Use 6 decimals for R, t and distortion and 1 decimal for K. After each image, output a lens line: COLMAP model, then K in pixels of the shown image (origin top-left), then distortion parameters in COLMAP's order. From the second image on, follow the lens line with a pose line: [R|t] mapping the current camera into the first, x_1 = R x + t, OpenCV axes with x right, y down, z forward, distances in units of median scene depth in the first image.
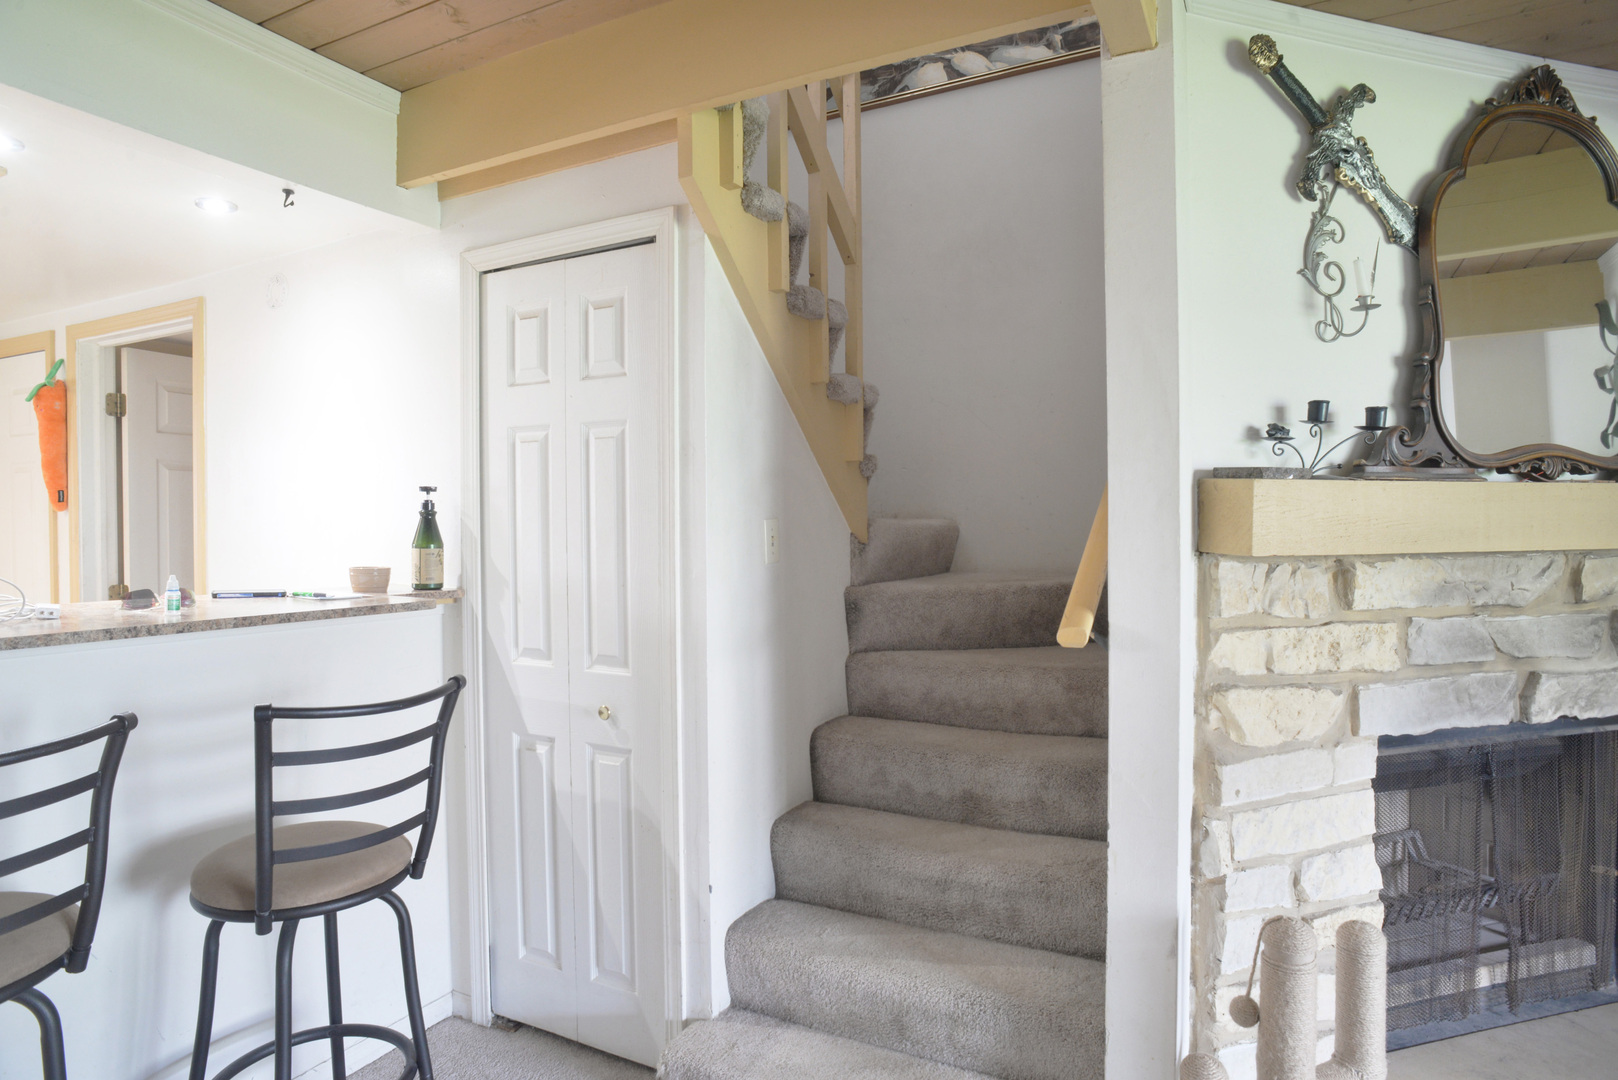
lens RADIAL K [[928.6, 0, 802.9], [0, 928.6, 535.5], [0, 0, 1]] dist [-0.090322, 0.060098]
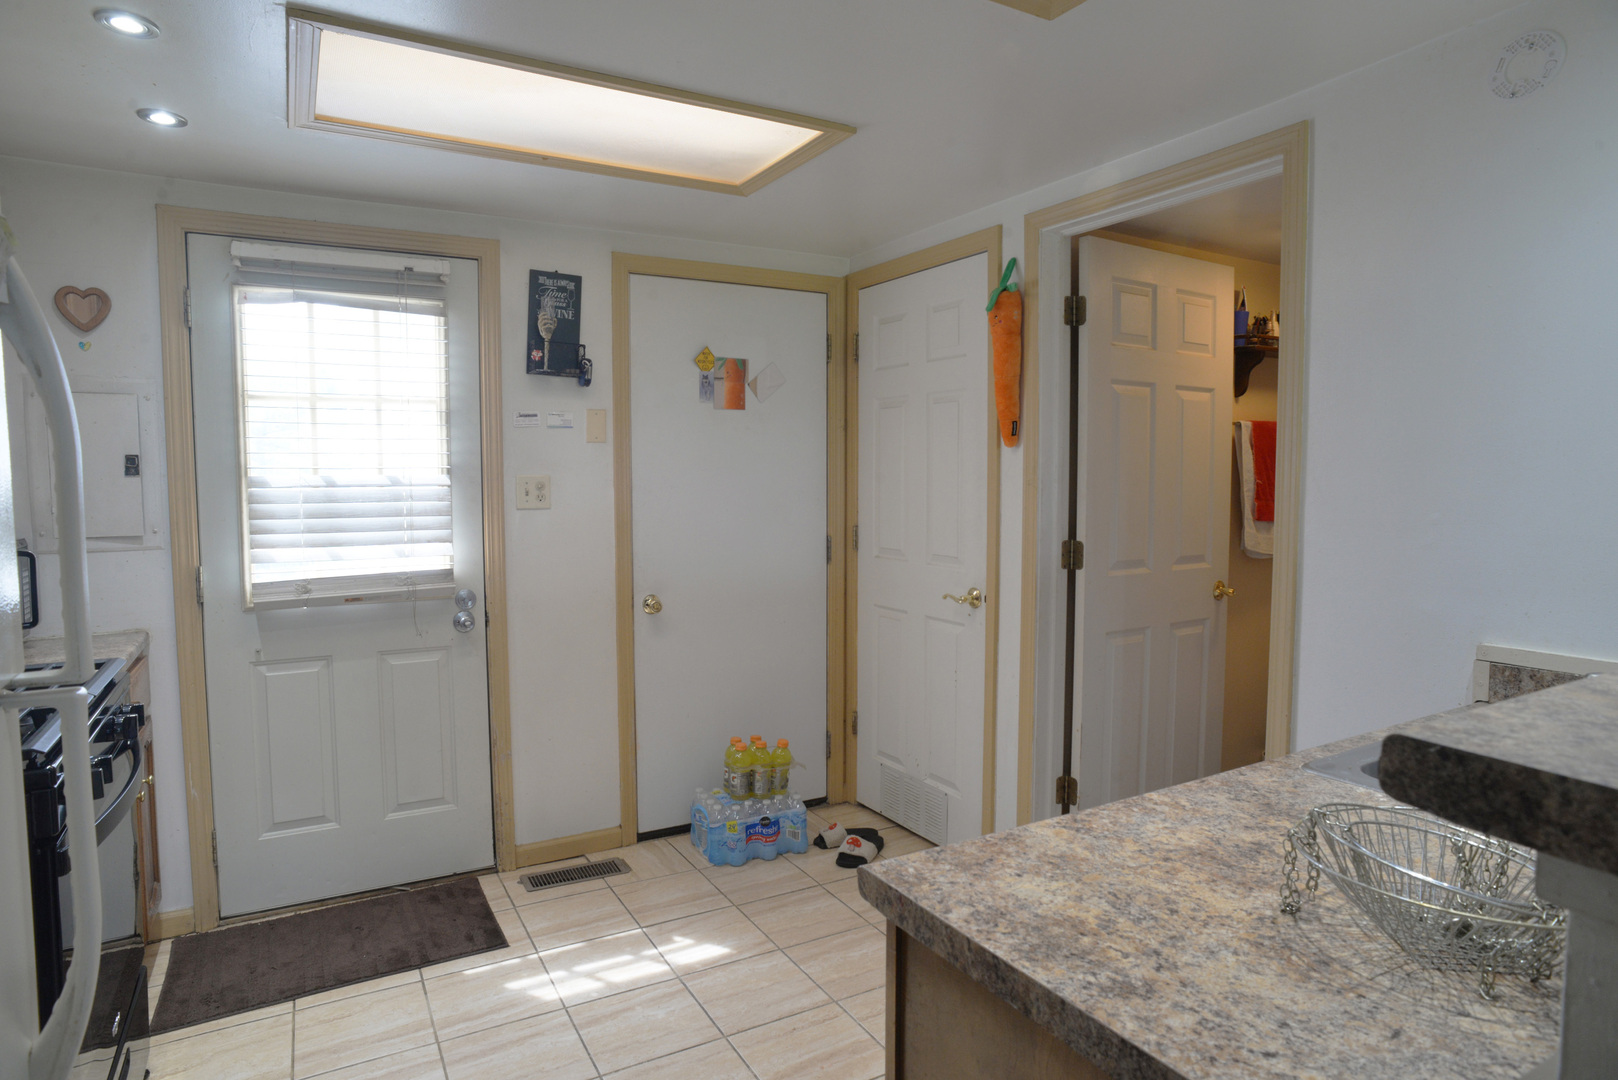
lens RADIAL K [[928.6, 0, 802.9], [0, 928.6, 535.5], [0, 0, 1]] dist [-0.090322, 0.060098]
pose [[0.836956, 0.040480, -0.545771, -0.870077], [-0.008056, 0.998064, 0.061672, 0.004339], [0.547210, -0.047220, 0.835662, 0.325894]]
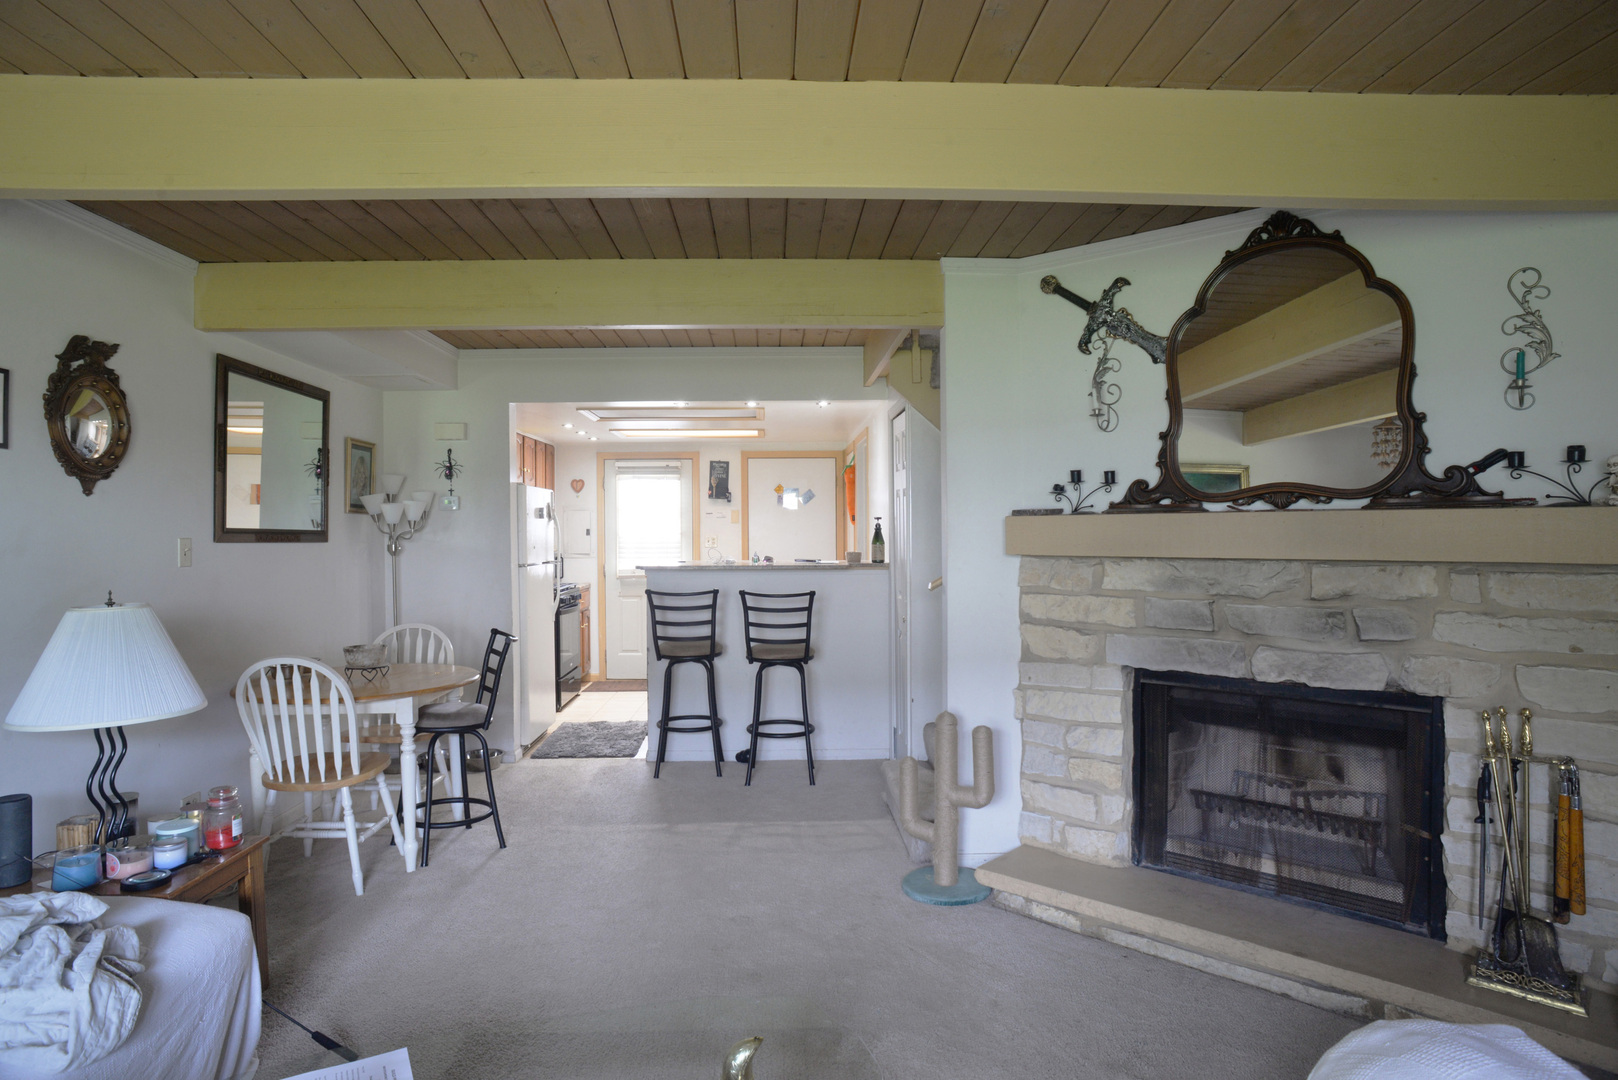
lens RADIAL K [[928.6, 0, 802.9], [0, 928.6, 535.5], [0, 0, 1]] dist [-0.090322, 0.060098]
pose [[0.492869, 0.008883, -0.870058, 1.743478], [-0.004418, 0.999961, 0.007707, -0.028725], [0.870093, 0.000045, 0.492888, -0.342490]]
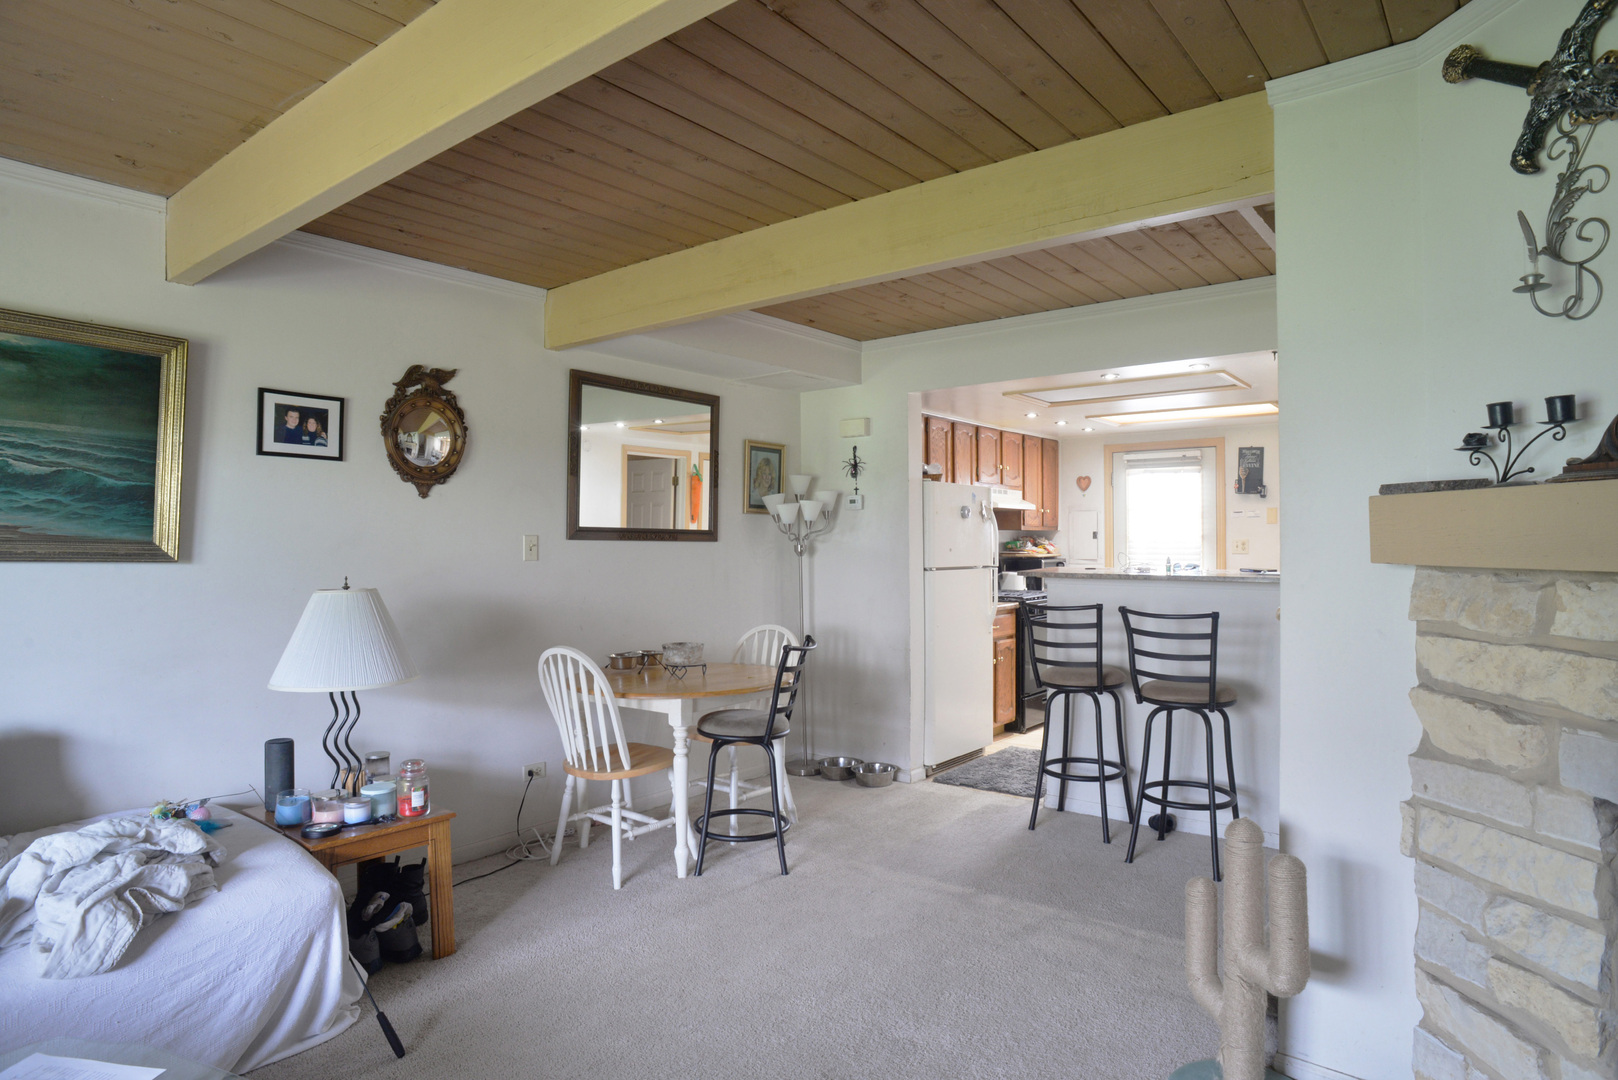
lens RADIAL K [[928.6, 0, 802.9], [0, 928.6, 535.5], [0, 0, 1]] dist [-0.090322, 0.060098]
pose [[-0.198294, 0.001627, -0.980141, 1.491199], [-0.003098, 0.999993, 0.002286, -0.011305], [0.980138, 0.003490, -0.198288, 0.442043]]
